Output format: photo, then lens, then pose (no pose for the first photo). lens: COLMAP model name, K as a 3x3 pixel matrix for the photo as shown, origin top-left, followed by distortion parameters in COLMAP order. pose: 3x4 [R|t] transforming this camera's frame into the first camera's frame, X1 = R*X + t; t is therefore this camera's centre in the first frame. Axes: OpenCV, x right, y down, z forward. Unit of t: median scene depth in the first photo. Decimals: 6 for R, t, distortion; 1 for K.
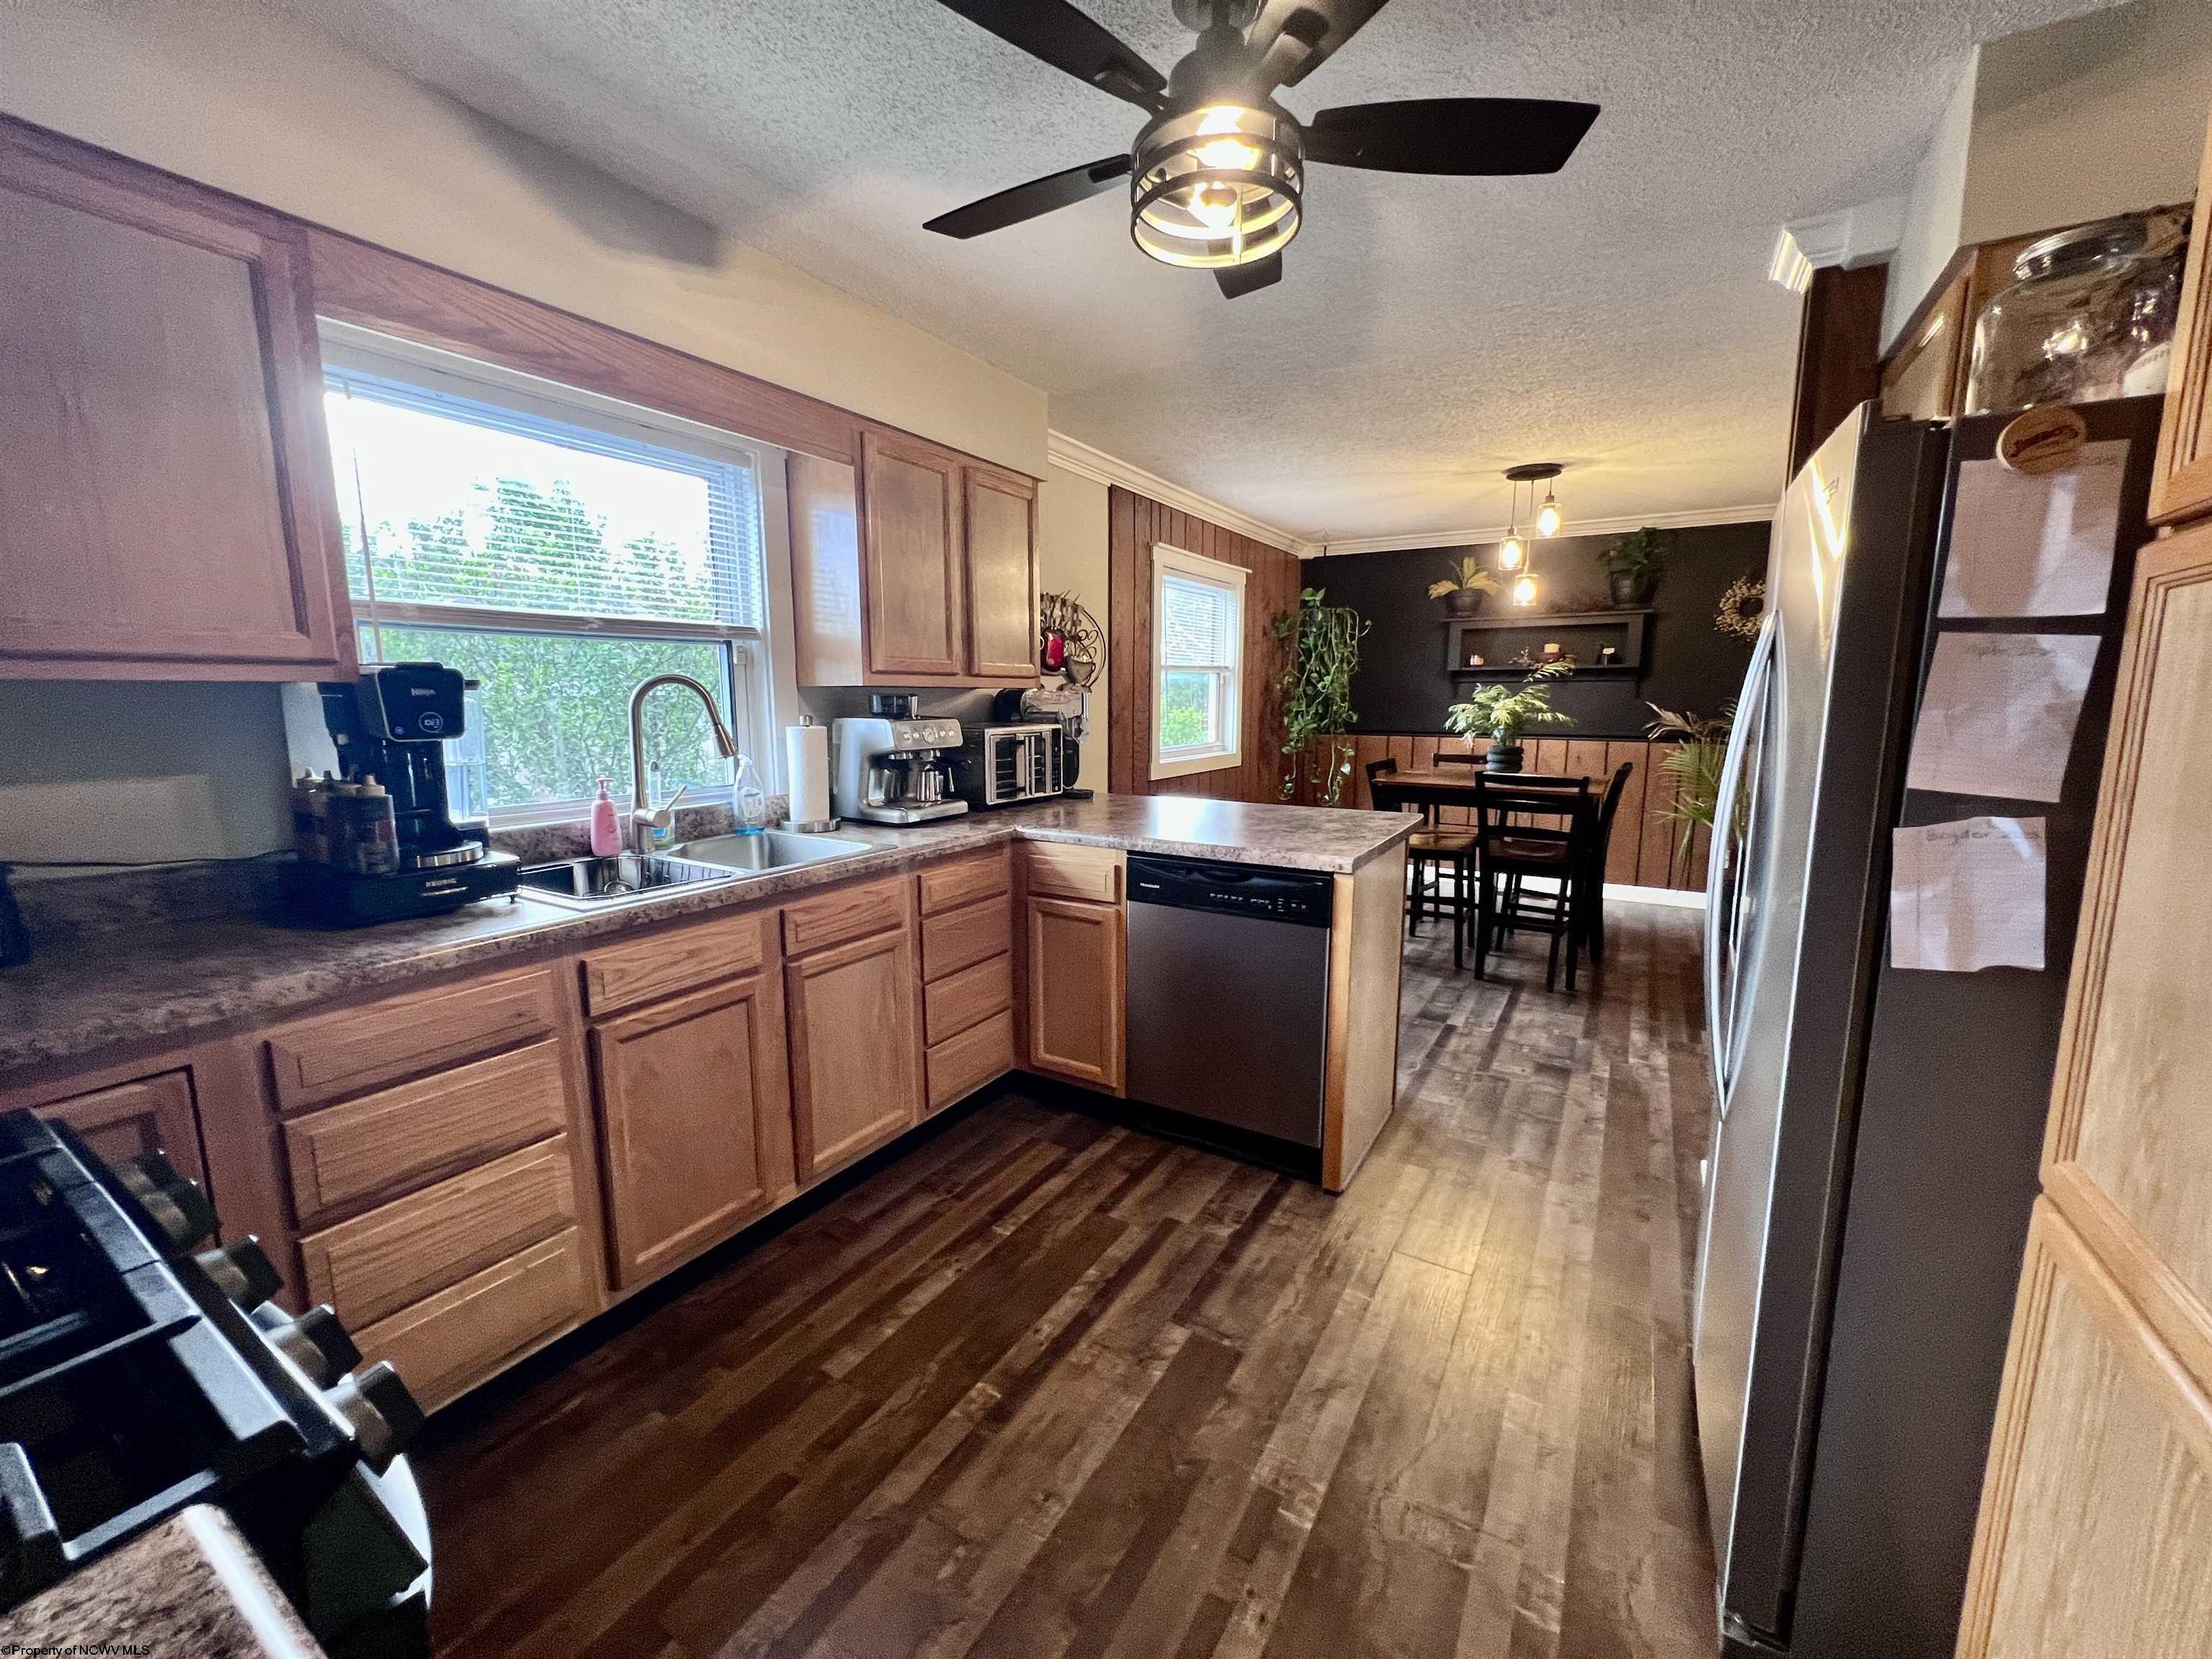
lens RADIAL K [[880.6, 0, 1100.0], [0, 880.6, 825.9], [0, 0, 1]] dist [-0.001368, 0.000118]
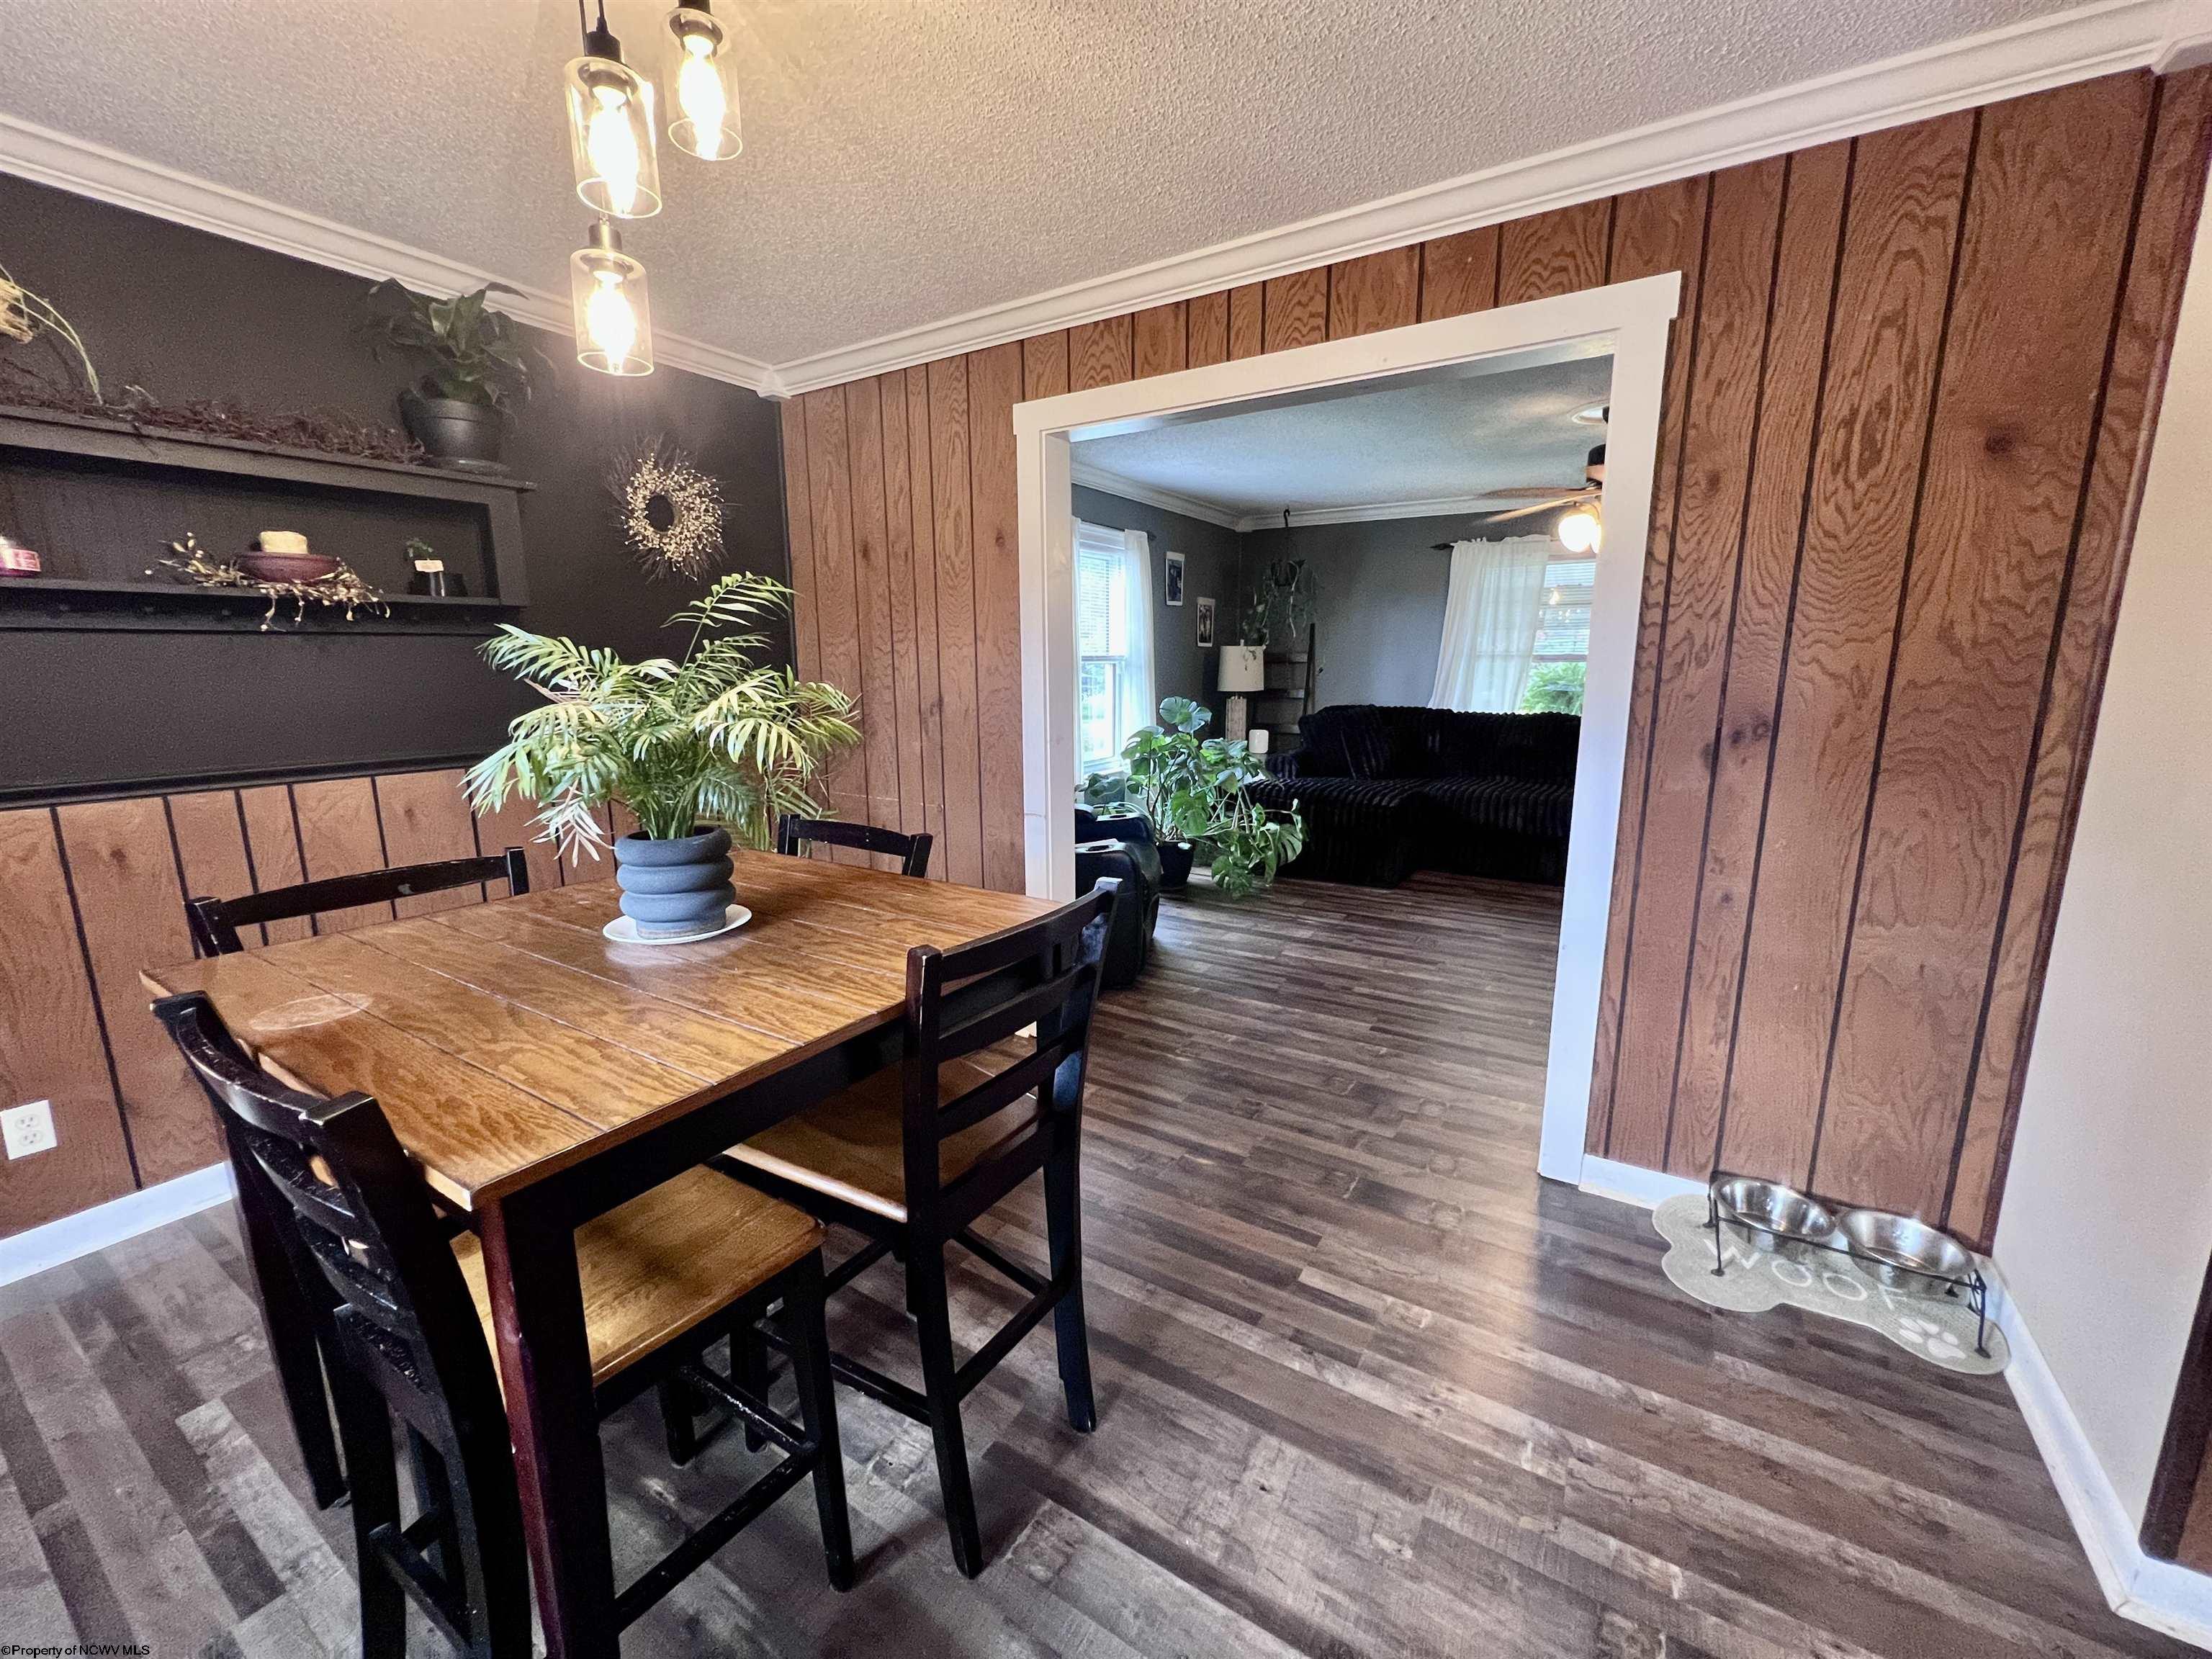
lens RADIAL K [[880.6, 0, 1100.0], [0, 880.6, 825.9], [0, 0, 1]] dist [-0.001368, 0.000118]
pose [[0.010029, -0.186683, 0.982369, 0.165728], [0.153968, 0.970991, 0.182949, -0.133401], [-0.988025, 0.149418, 0.038481, 0.882997]]
